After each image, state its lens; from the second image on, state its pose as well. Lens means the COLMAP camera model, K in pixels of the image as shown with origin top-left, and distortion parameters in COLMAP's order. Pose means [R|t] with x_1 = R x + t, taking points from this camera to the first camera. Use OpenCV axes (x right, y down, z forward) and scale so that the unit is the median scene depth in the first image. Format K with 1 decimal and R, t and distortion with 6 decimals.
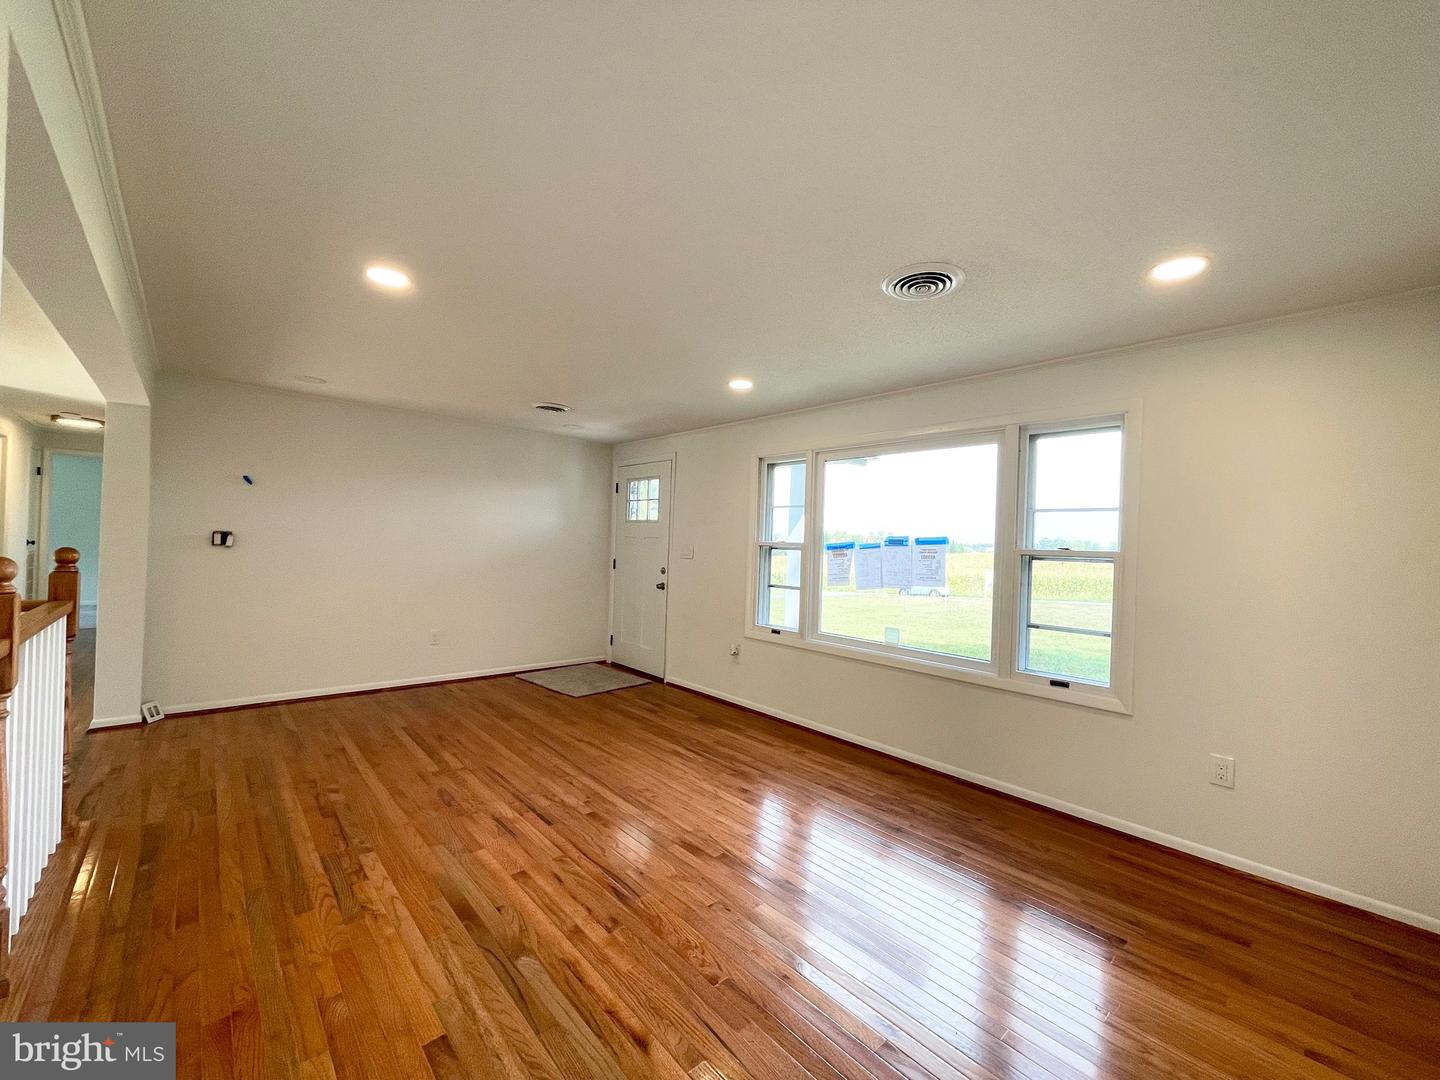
lens RADIAL K [[585.5, 0, 720.2], [0, 585.5, 543.8], [0, 0, 1]] dist [-0.000859, -0.000161]
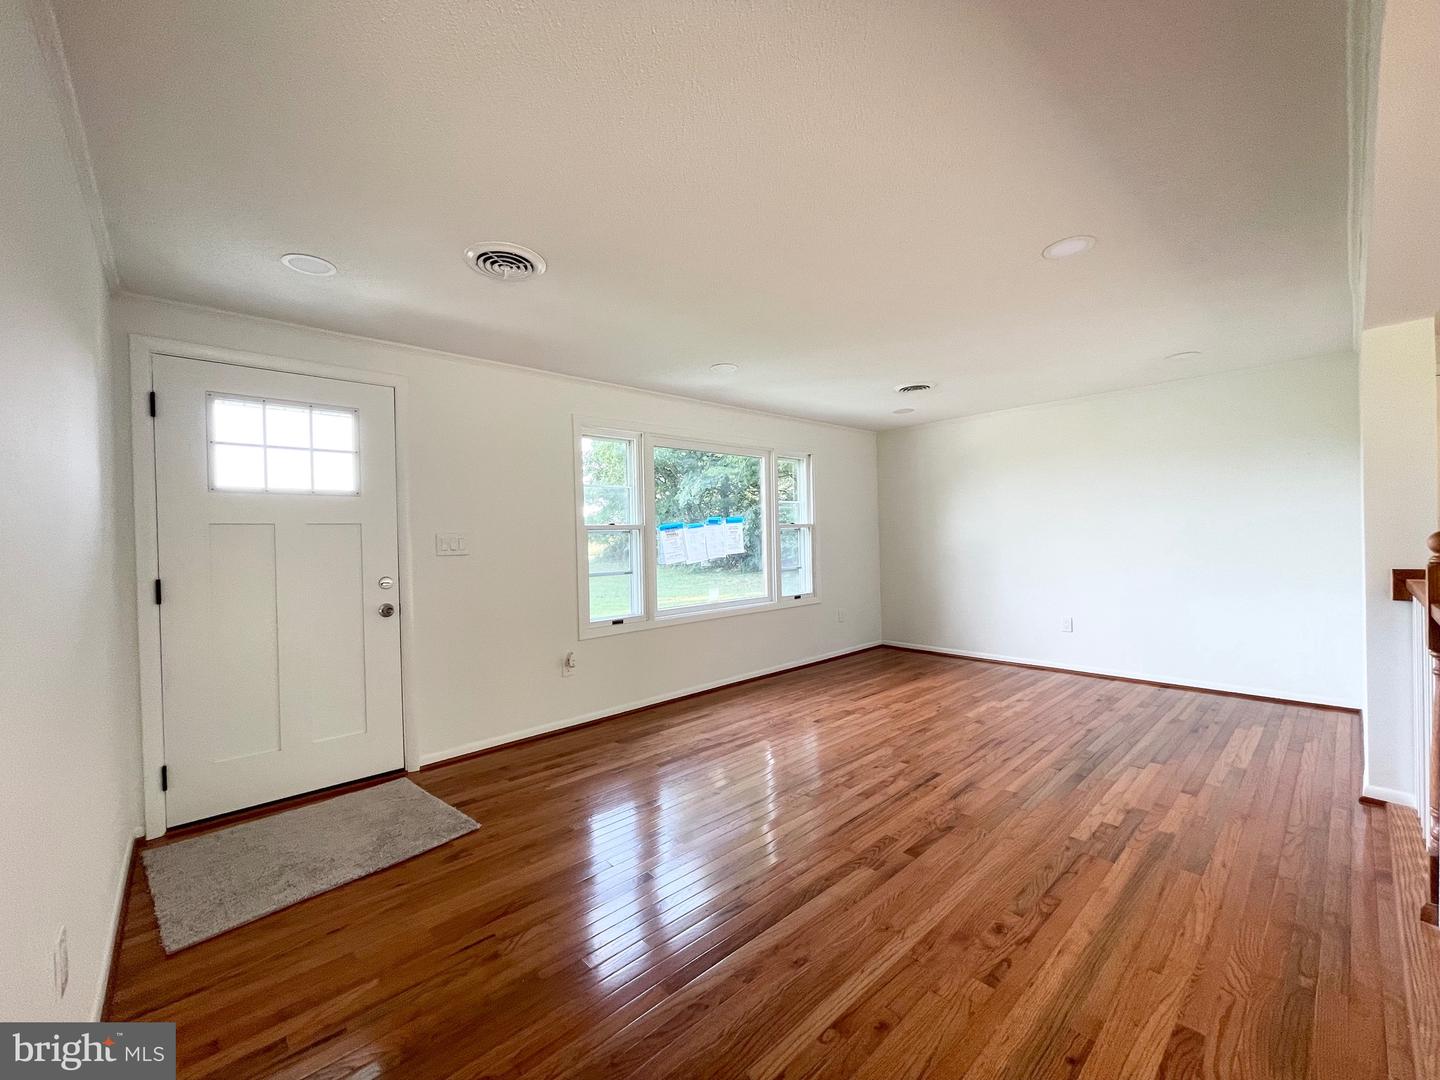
lens RADIAL K [[584.2, 0, 721.9], [0, 584.2, 543.9], [0, 0, 1]] dist [0.000079, -0.000518]
pose [[-0.019722, -0.048641, 0.998622, -0.991412], [0.022513, 0.998541, 0.049082, -0.017194], [-0.999552, 0.023450, -0.018598, 1.026275]]
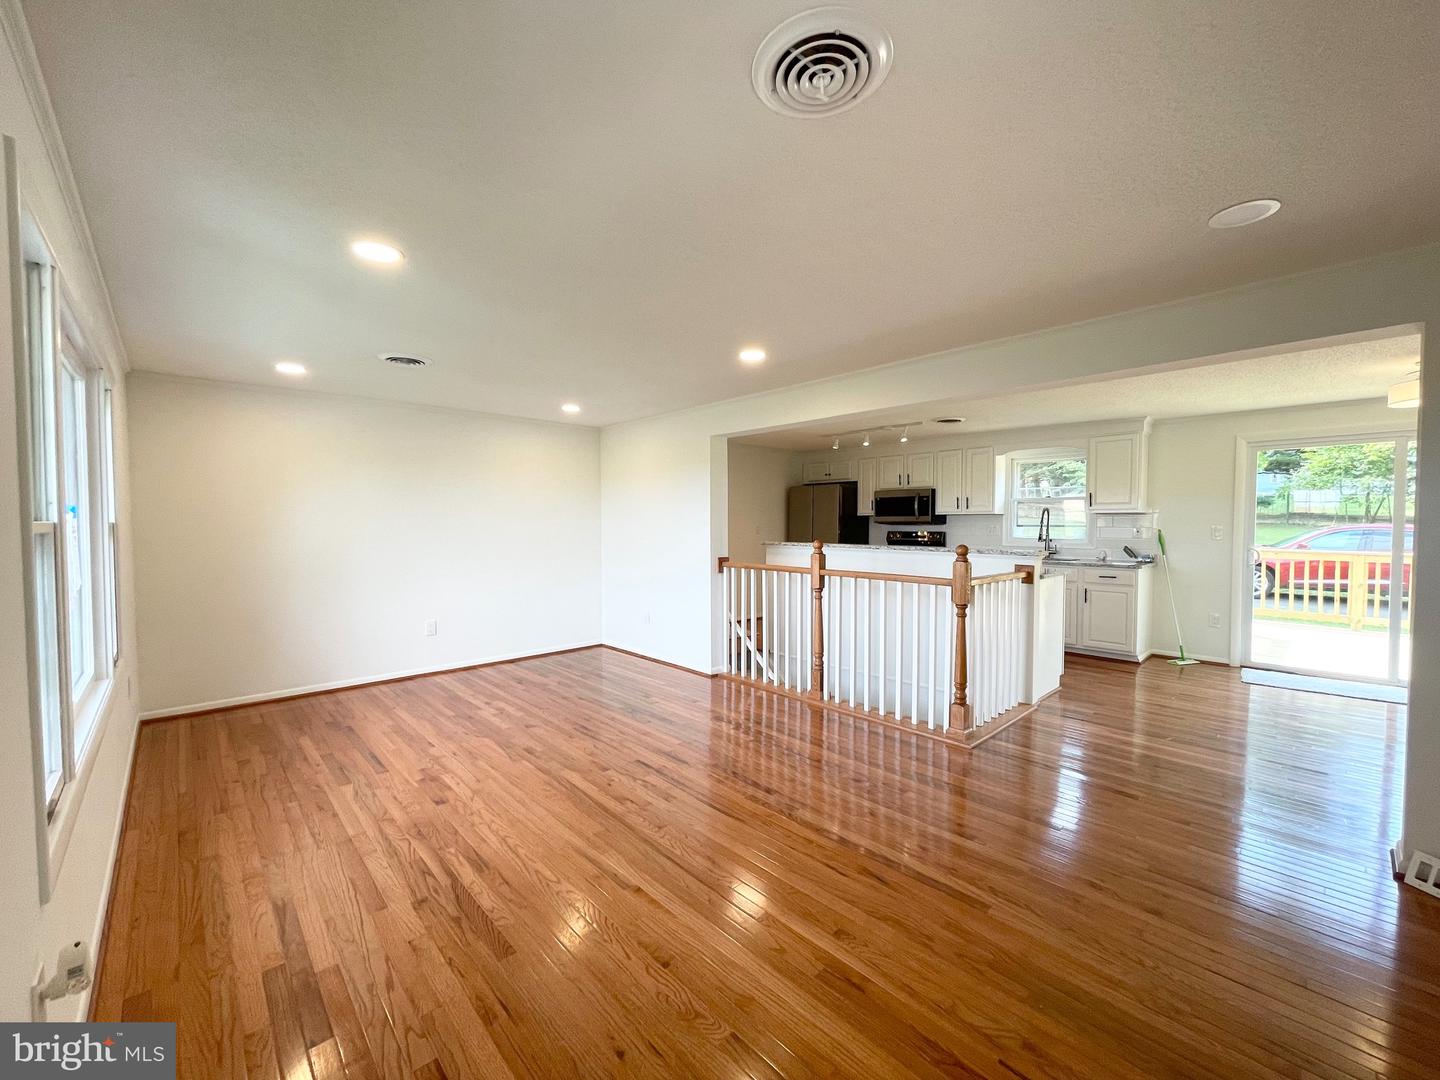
lens RADIAL K [[584.2, 0, 721.9], [0, 584.2, 543.9], [0, 0, 1]] dist [0.000079, -0.000518]
pose [[-0.999116, -0.033097, -0.025938, -0.301042], [-0.034071, 0.998695, 0.038053, -0.018582], [0.024644, 0.038903, -0.998939, 1.589924]]
